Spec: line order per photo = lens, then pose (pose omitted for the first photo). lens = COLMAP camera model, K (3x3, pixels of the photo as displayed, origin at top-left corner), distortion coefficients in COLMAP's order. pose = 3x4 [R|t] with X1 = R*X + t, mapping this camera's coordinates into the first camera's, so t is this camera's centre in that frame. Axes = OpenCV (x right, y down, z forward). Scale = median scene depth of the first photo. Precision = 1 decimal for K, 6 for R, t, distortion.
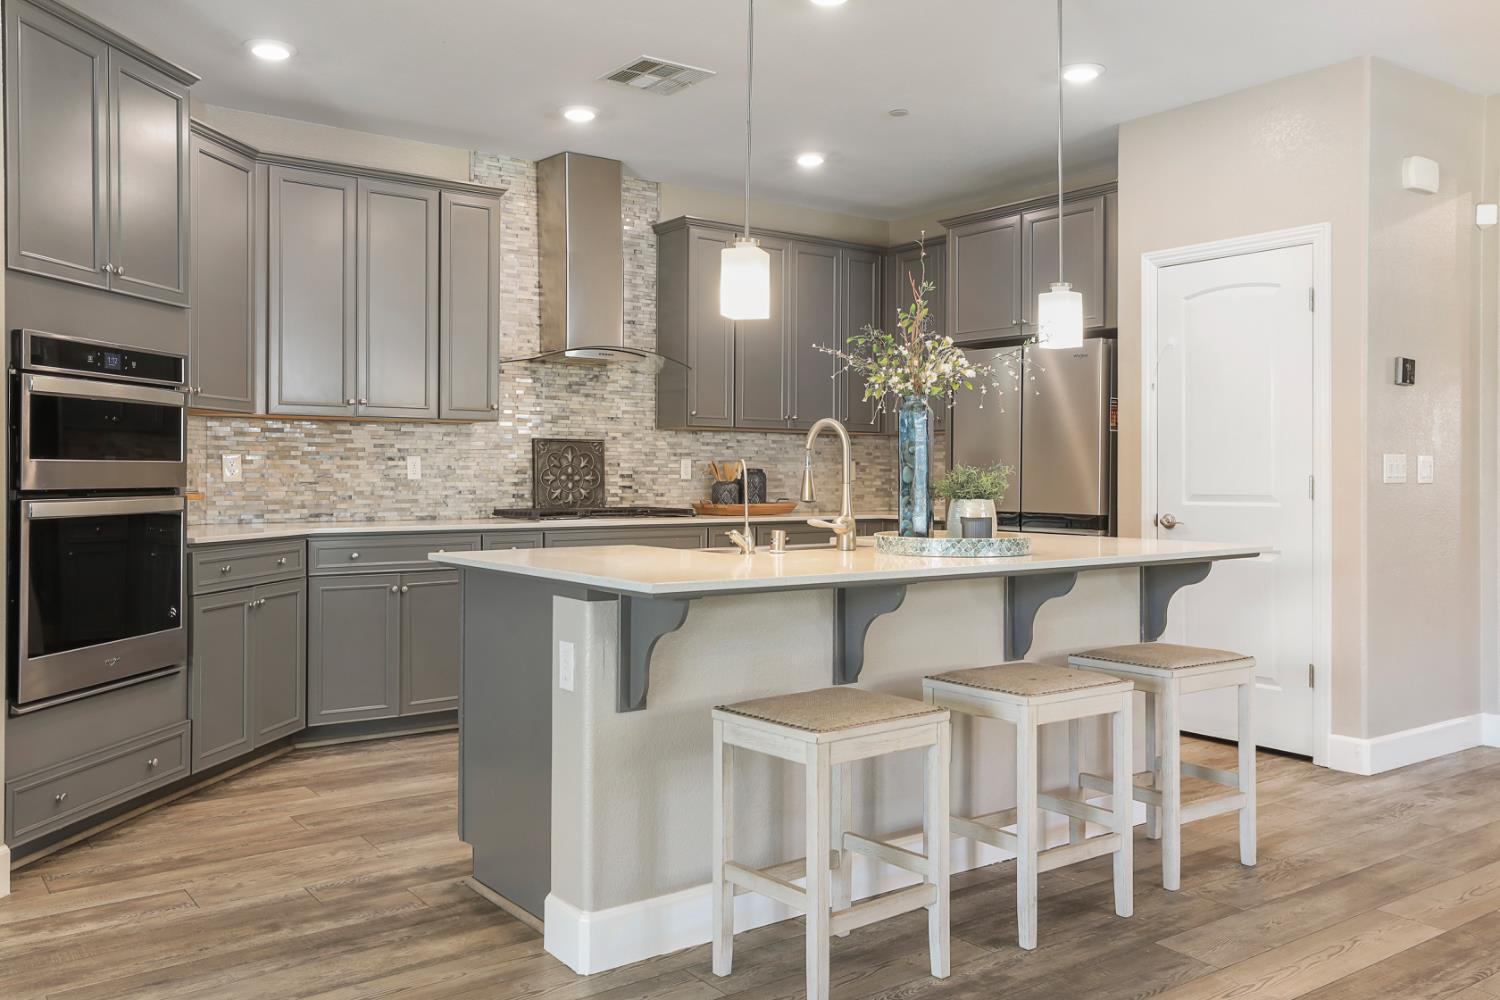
lens RADIAL K [[1228.6, 0, 754.3], [0, 1228.6, 487.1], [0, 0, 1]] dist [0.000471, 0.005591]
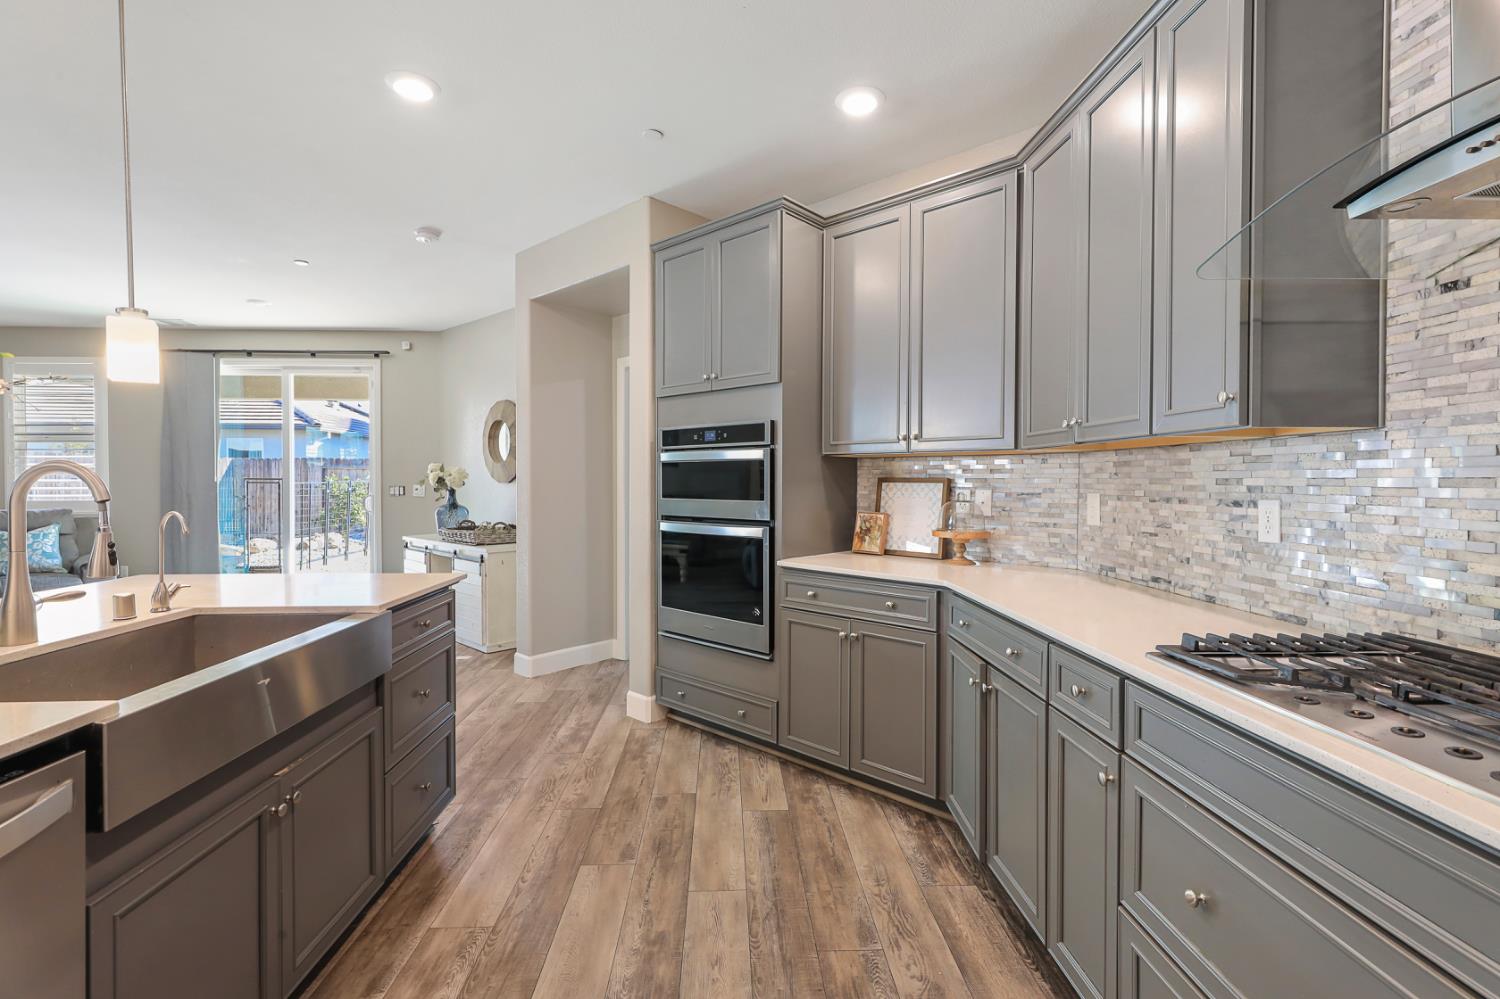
lens RADIAL K [[685.6, 0, 753.6], [0, 685.6, 491.5], [0, 0, 1]] dist [0.014995, -0.001803]
pose [[-0.566465, 0.010188, -0.824023, 0.107001], [-0.012258, 0.999709, 0.020787, -0.033414], [0.823994, 0.021876, -0.566175, 1.012479]]
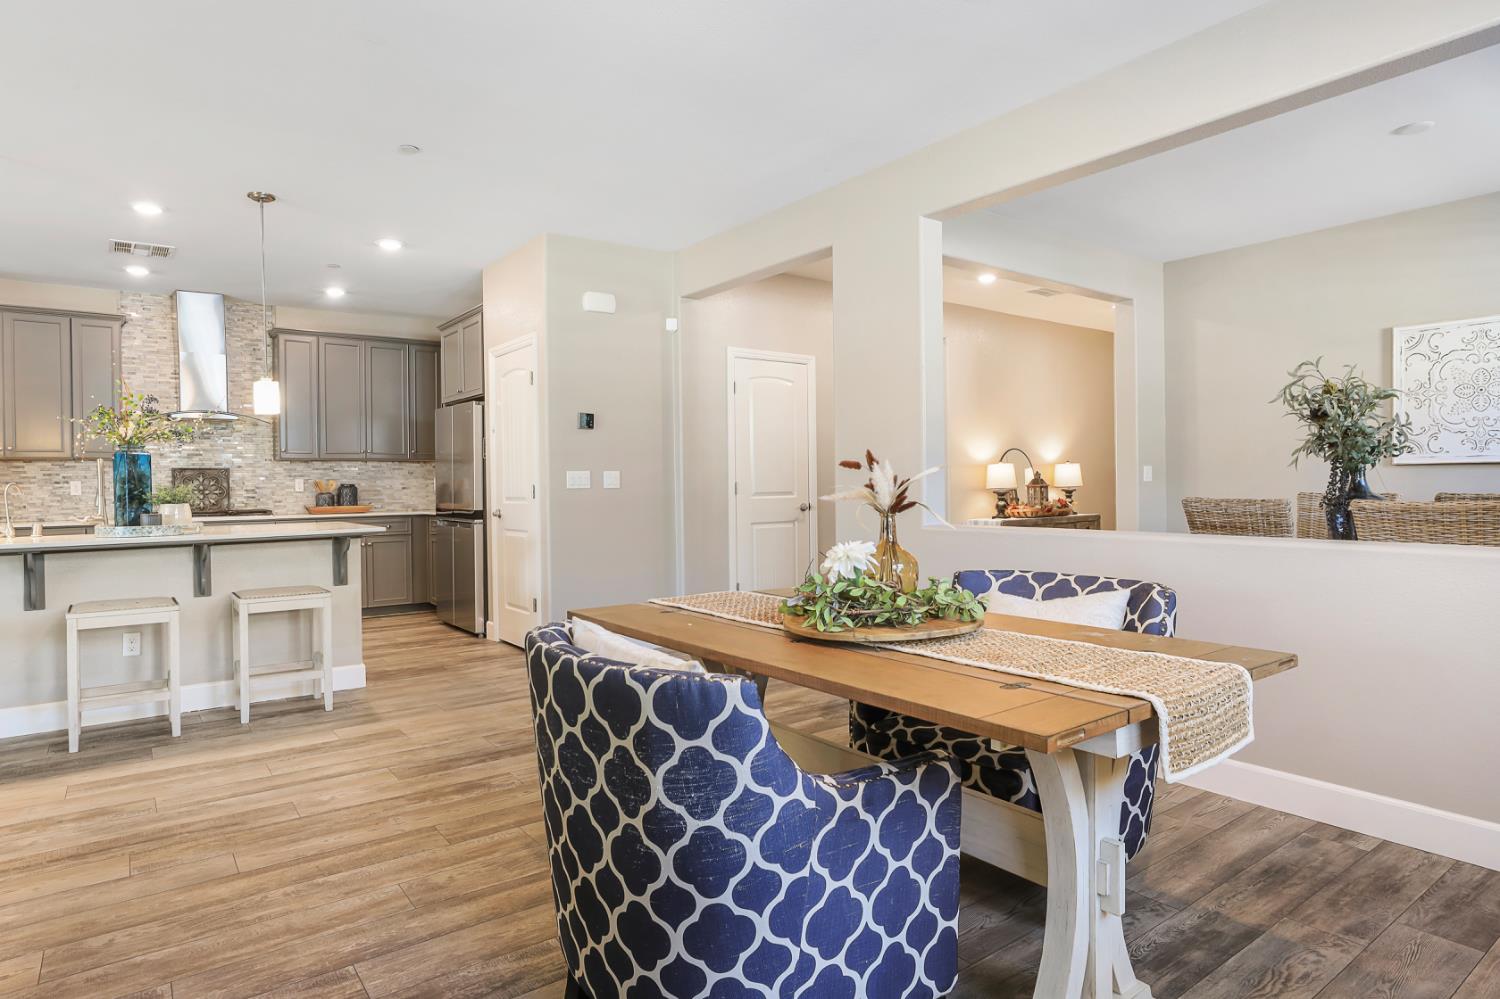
lens RADIAL K [[870.5, 0, 747.3], [0, 870.5, 497.2], [0, 0, 1]] dist [-0.005794, 0.000058]
pose [[0.999861, -0.016200, -0.003910, 0.630889], [0.016227, 0.999844, 0.006959, 0.002977], [0.003797, -0.007021, 0.999968, -0.145894]]
